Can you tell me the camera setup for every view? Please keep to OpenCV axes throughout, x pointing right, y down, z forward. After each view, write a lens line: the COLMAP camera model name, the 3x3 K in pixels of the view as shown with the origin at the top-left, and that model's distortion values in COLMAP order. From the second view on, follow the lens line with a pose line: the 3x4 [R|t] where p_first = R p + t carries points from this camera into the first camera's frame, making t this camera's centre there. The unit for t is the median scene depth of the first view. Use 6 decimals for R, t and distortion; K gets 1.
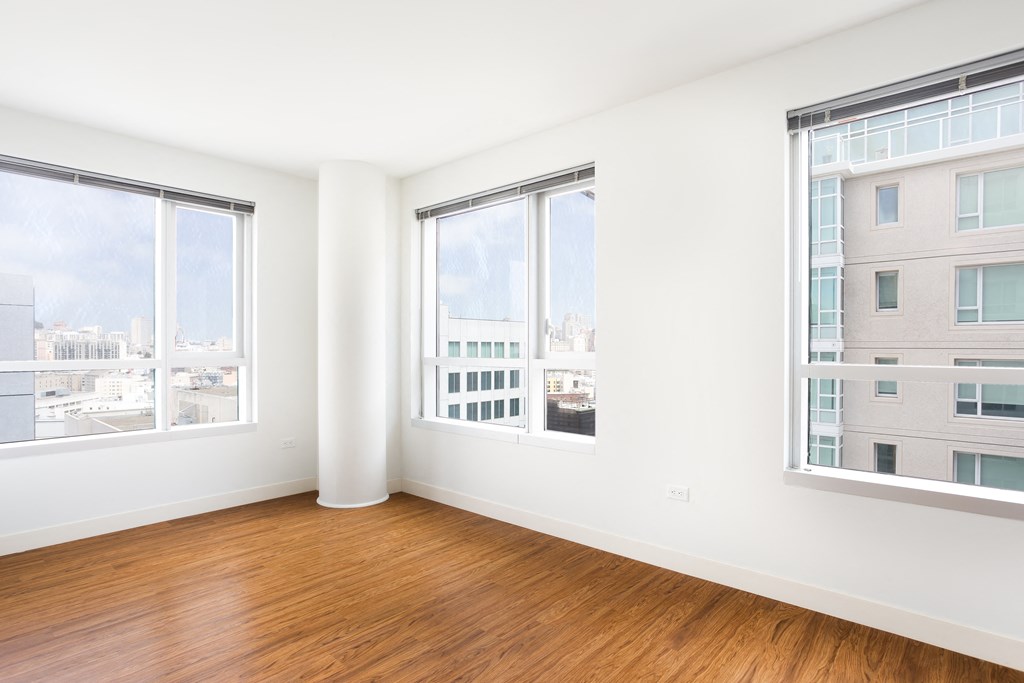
lens RADIAL K [[538.9, 0, 497.8], [0, 538.9, 354.1], [0, 0, 1]] dist [-0.023335, 0.000201]
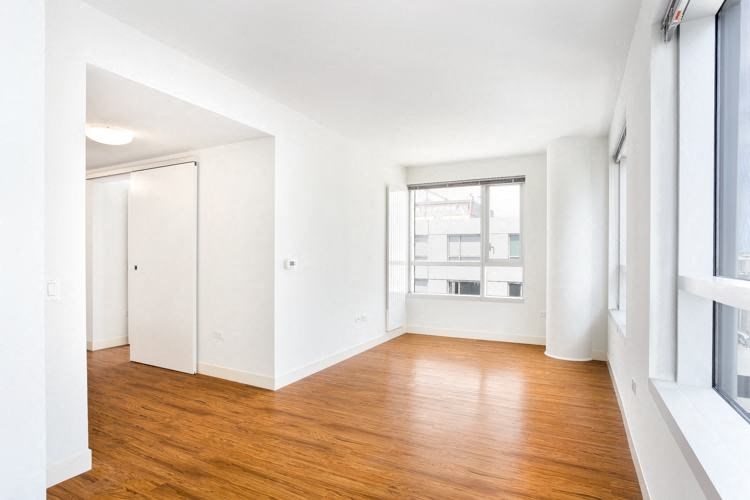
lens RADIAL K [[394.7, 0, 376.6], [0, 394.7, 254.9], [0, 0, 1]] dist [-0.023335, 0.000201]
pose [[0.263164, -0.002665, -0.964747, 0.946328], [-0.010782, 0.999926, -0.005703, -0.005386], [0.964691, 0.011902, 0.263116, 0.249848]]
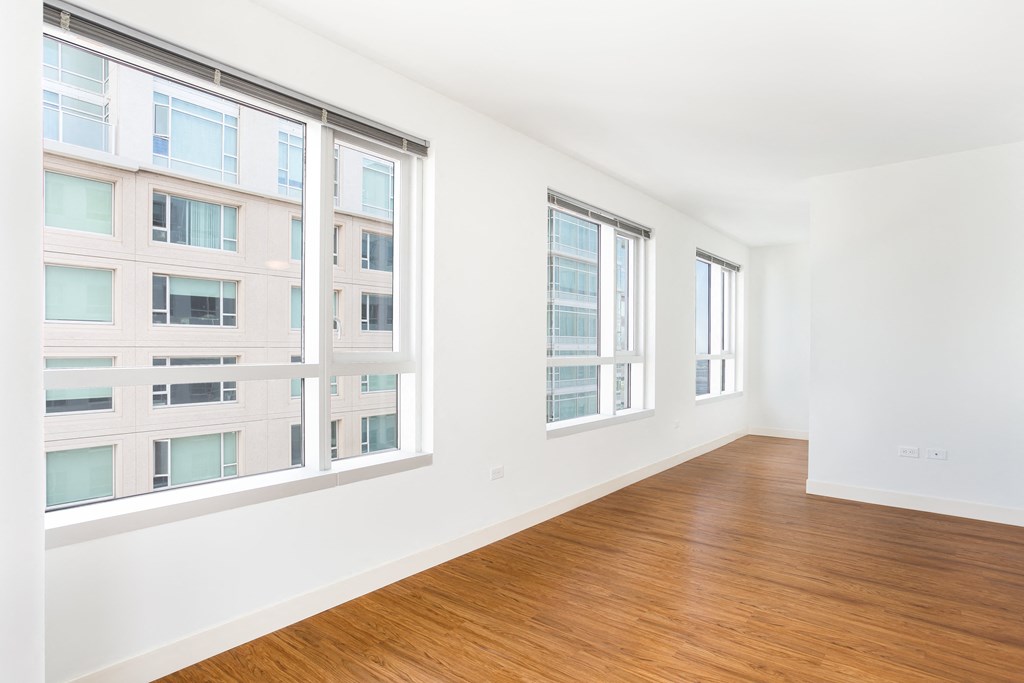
lens RADIAL K [[538.9, 0, 521.6], [0, 538.9, 349.0], [0, 0, 1]] dist [-0.023335, 0.000201]
pose [[-0.065497, 0.001113, 0.997852, -0.796385], [0.008598, 0.999963, -0.000551, -0.005947], [-0.997816, 0.008543, -0.065504, 0.981390]]
